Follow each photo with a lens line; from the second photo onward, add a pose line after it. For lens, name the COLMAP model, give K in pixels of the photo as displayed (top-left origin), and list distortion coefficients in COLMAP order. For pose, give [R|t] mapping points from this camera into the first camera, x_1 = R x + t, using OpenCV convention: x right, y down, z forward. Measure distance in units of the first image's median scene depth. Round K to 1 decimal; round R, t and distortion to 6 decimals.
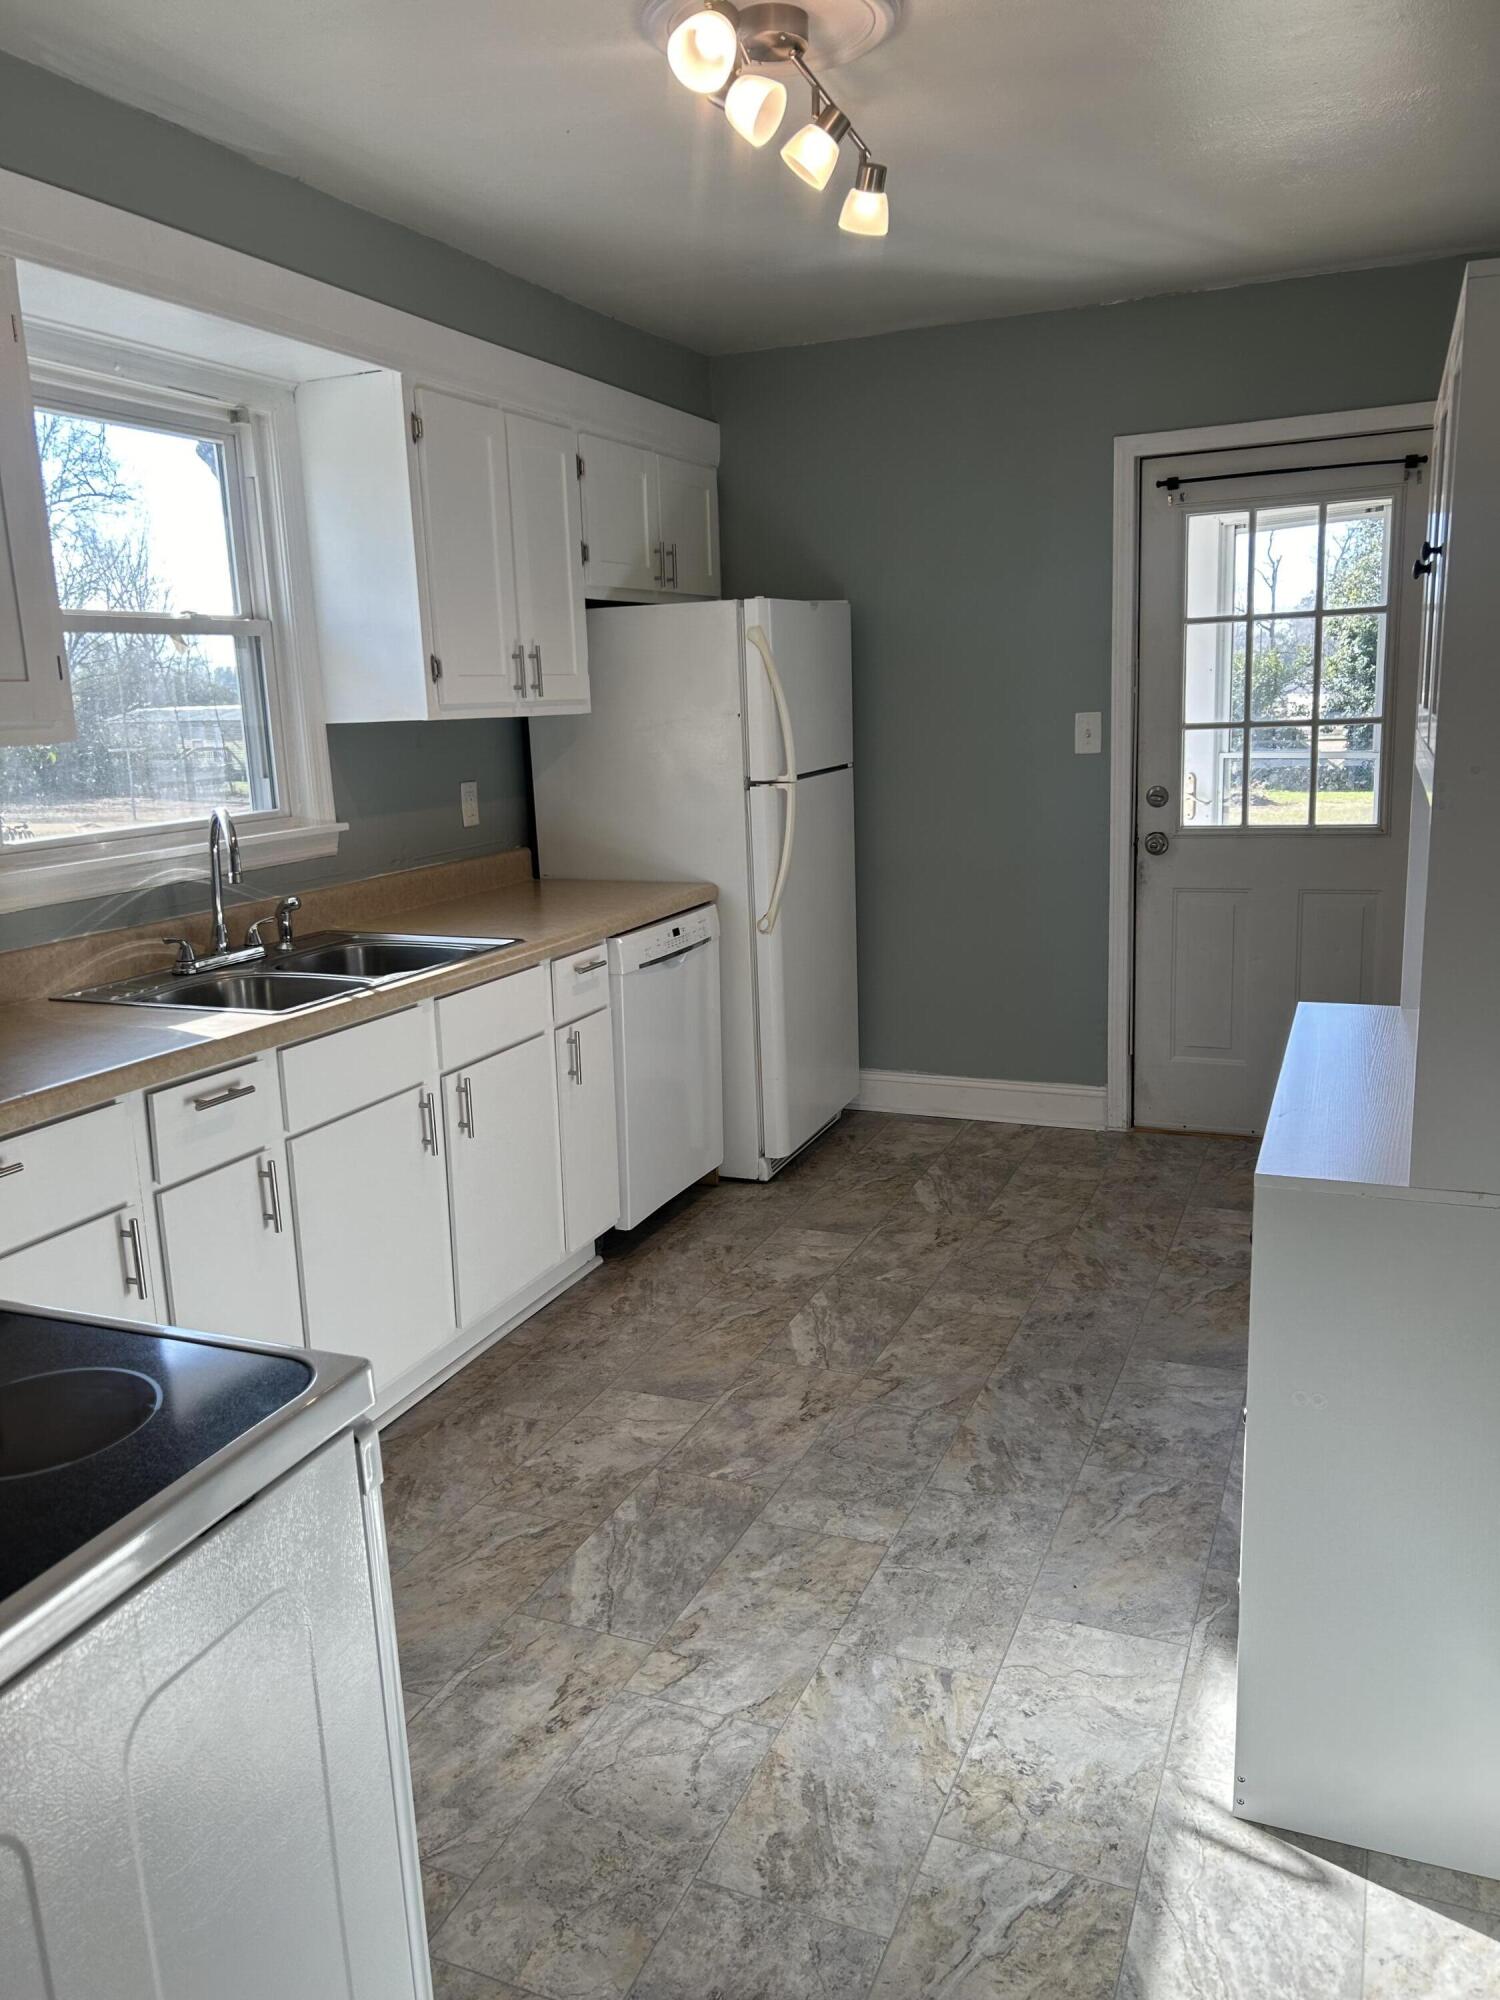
lens RADIAL K [[1505.7, 0, 741.8], [0, 1505.7, 1001.5], [0, 0, 1]] dist [0.030673, -0.027232]
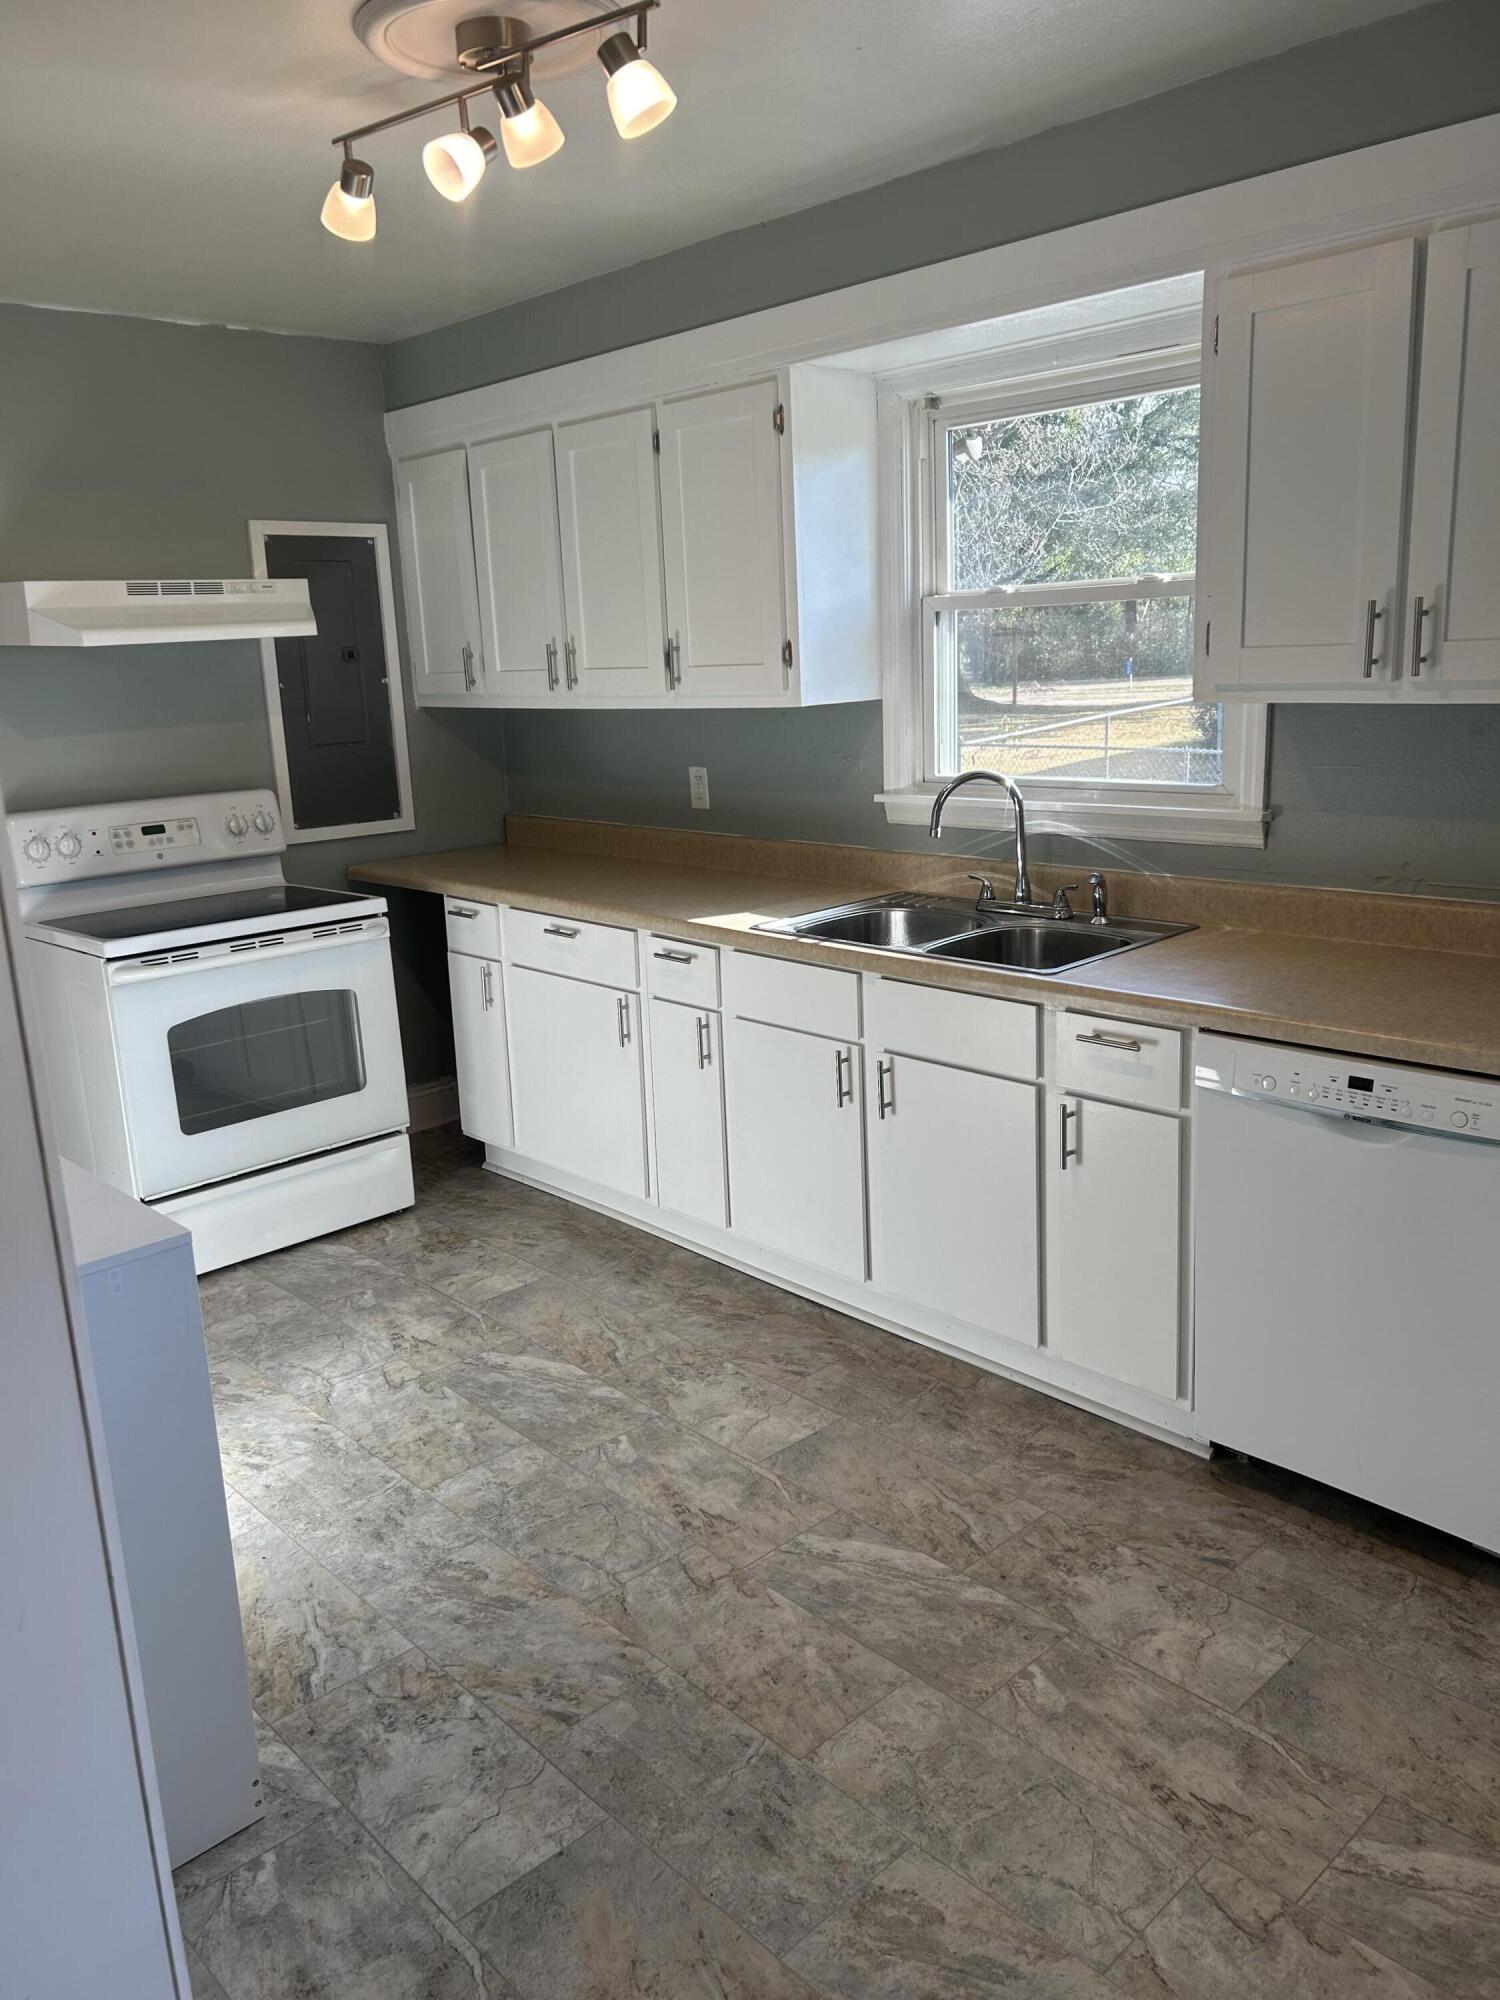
lens RADIAL K [[1505.7, 0, 742.7], [0, 1505.7, 994.3], [0, 0, 1]] dist [0.030673, -0.027232]
pose [[-0.391570, 0.273950, -0.878421, 0.774701], [-0.130575, 0.928447, 0.347758, -0.352638], [0.910836, 0.250872, -0.327781, 1.294309]]
